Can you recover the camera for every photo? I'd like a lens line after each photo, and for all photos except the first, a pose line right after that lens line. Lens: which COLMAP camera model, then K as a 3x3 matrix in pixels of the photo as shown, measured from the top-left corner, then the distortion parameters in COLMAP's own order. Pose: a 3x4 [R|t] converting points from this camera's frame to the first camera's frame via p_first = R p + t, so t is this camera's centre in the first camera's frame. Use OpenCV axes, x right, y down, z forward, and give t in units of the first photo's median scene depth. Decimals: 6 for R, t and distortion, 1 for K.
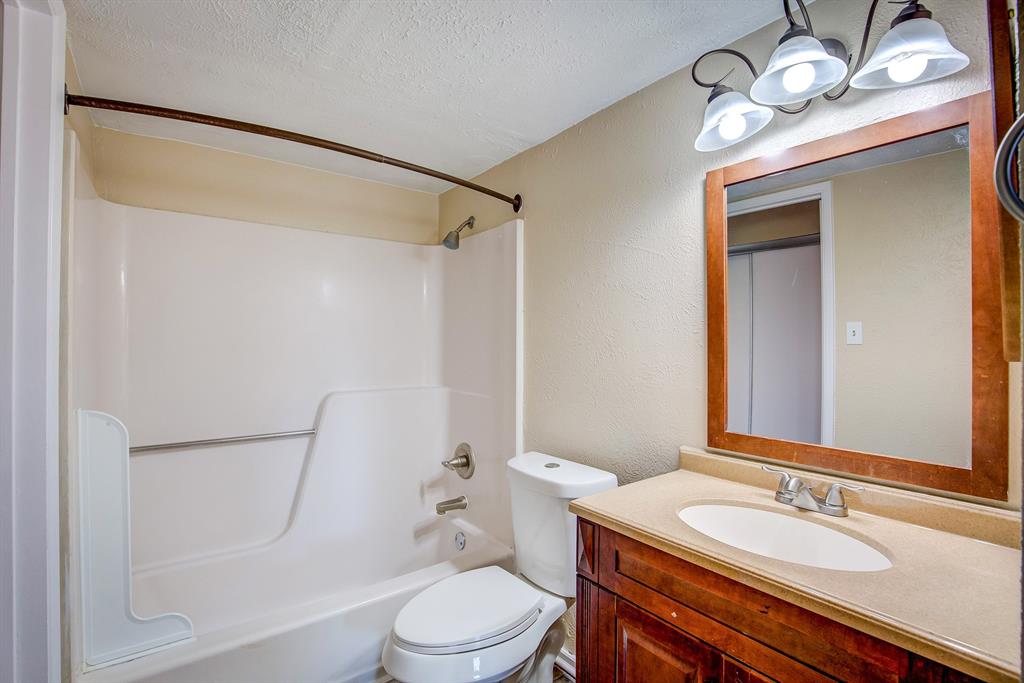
lens RADIAL K [[469.3, 0, 511.5], [0, 469.3, 345.5], [0, 0, 1]] dist [-0.028049, 0.000577]
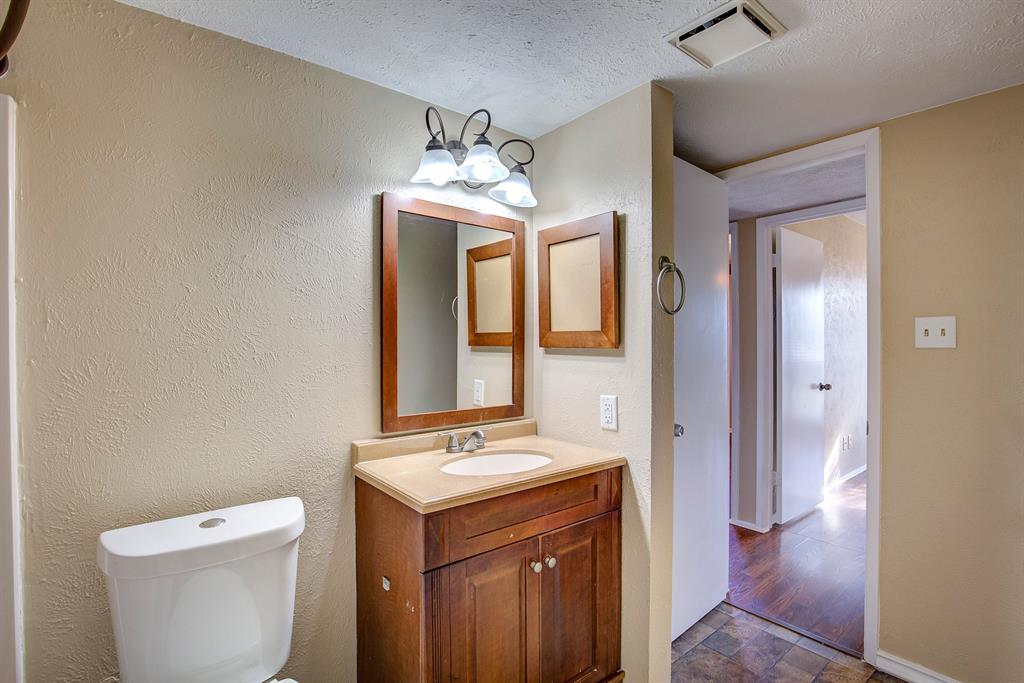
lens RADIAL K [[493.6, 0, 512.0], [0, 493.6, 341.5], [0, 0, 1]] dist [-0.000849, 0.000150]
pose [[-0.025227, -0.005932, 0.999664, -0.945925], [0.006369, 0.999961, 0.006095, -0.015789], [-0.999661, 0.006521, -0.025188, 0.852778]]
